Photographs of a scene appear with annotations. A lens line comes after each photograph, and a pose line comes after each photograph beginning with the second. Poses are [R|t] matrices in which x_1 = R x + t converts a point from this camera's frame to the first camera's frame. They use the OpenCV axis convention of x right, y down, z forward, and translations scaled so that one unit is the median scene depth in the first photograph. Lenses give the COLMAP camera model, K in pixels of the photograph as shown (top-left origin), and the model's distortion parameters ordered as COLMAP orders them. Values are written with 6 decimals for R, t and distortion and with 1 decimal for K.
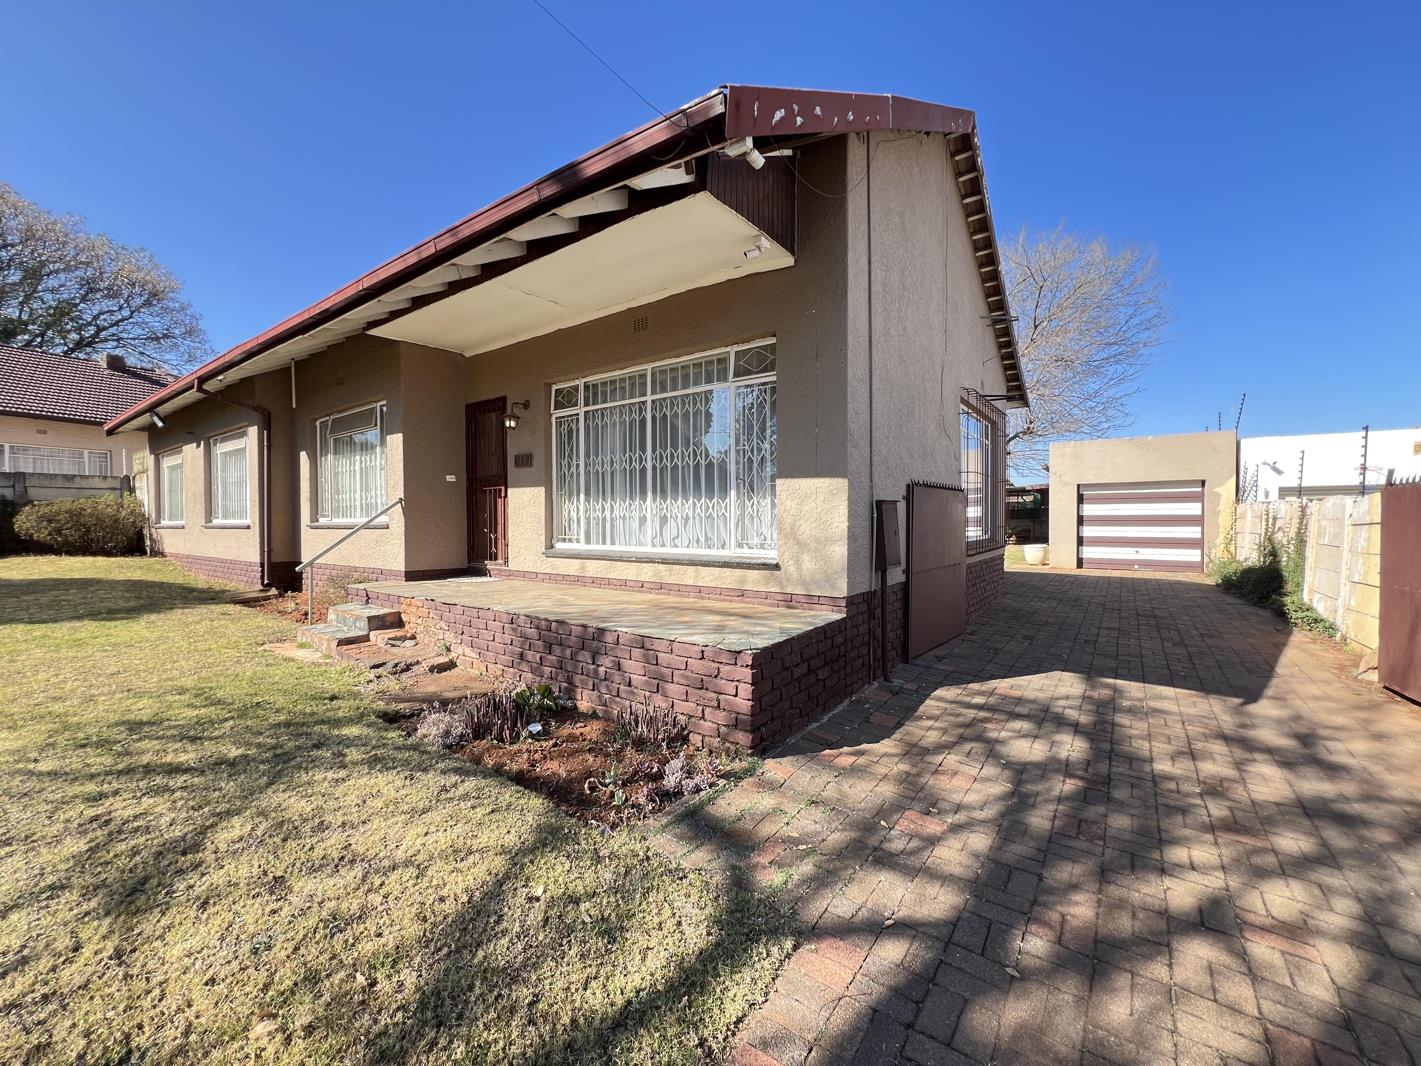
lens RADIAL K [[564.2, 0, 710.5], [0, 564.2, 533.0], [0, 0, 1]] dist [-0.001426, -0.000132]
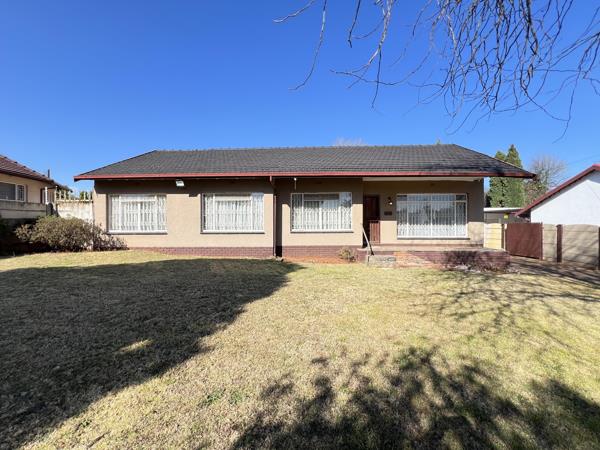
lens RADIAL K [[238.2, 0, 300.0], [0, 238.2, 225.0], [0, 0, 1]] dist [-0.001426, -0.000132]
pose [[0.835319, -0.004351, 0.549748, -1.287900], [0.013358, 0.999834, -0.012385, -0.032825], [-0.549603, 0.017689, 0.835239, 0.022199]]
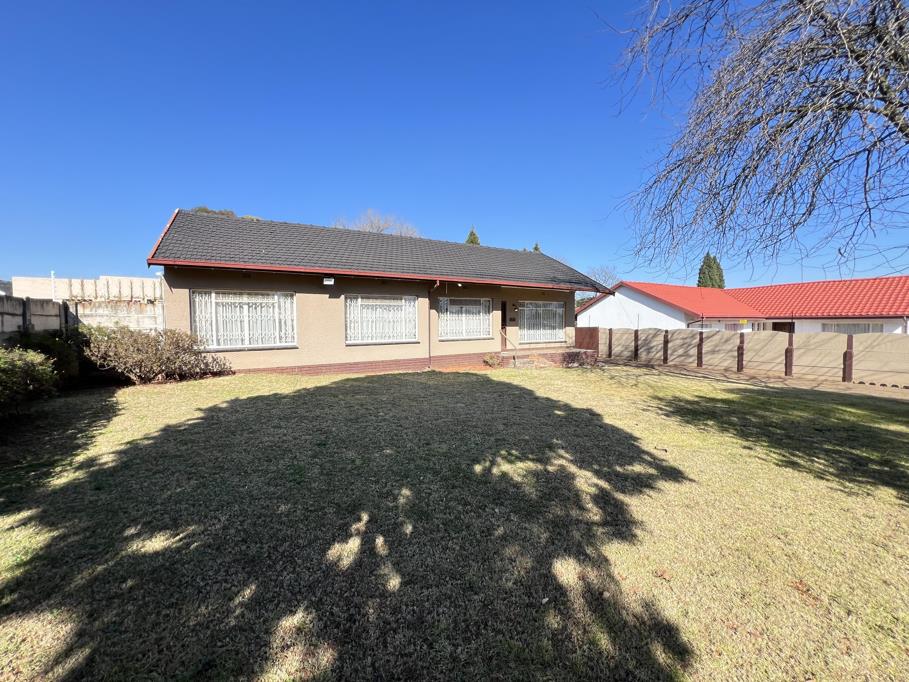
lens RADIAL K [[360.9, 0, 454.5], [0, 360.9, 341.0], [0, 0, 1]] dist [-0.001426, -0.000132]
pose [[0.399260, -0.044341, 0.915765, -2.097110], [0.030861, 0.998914, 0.034912, -0.063609], [-0.916318, 0.014322, 0.400195, 0.306425]]
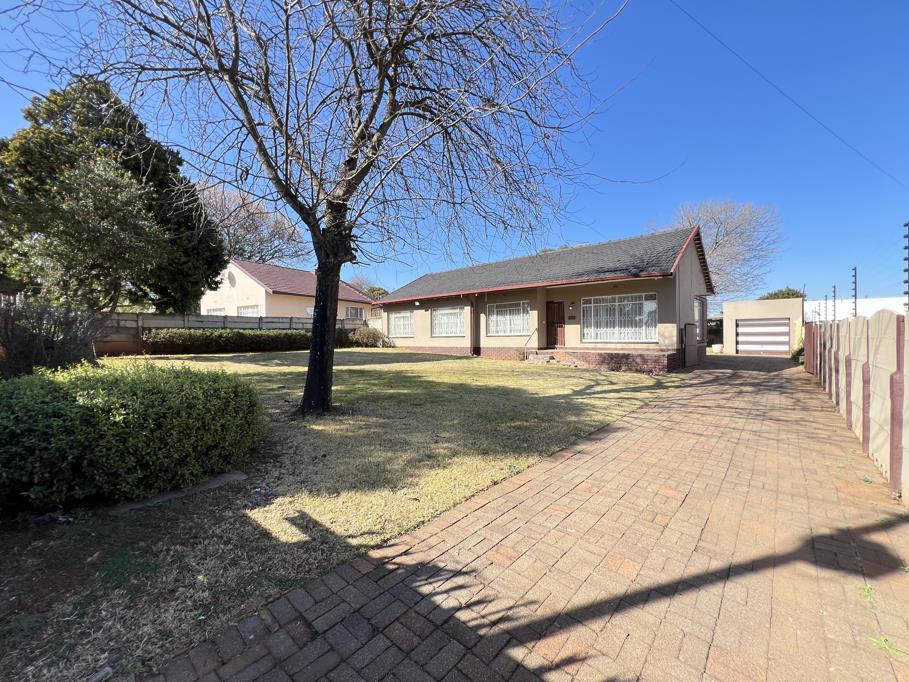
lens RADIAL K [[360.9, 0, 454.5], [0, 360.9, 341.0], [0, 0, 1]] dist [-0.001426, -0.000132]
pose [[0.994649, -0.002813, -0.103275, -0.669903], [0.001416, 0.999906, -0.013602, 0.044933], [0.103304, 0.013383, 0.994560, -1.136468]]
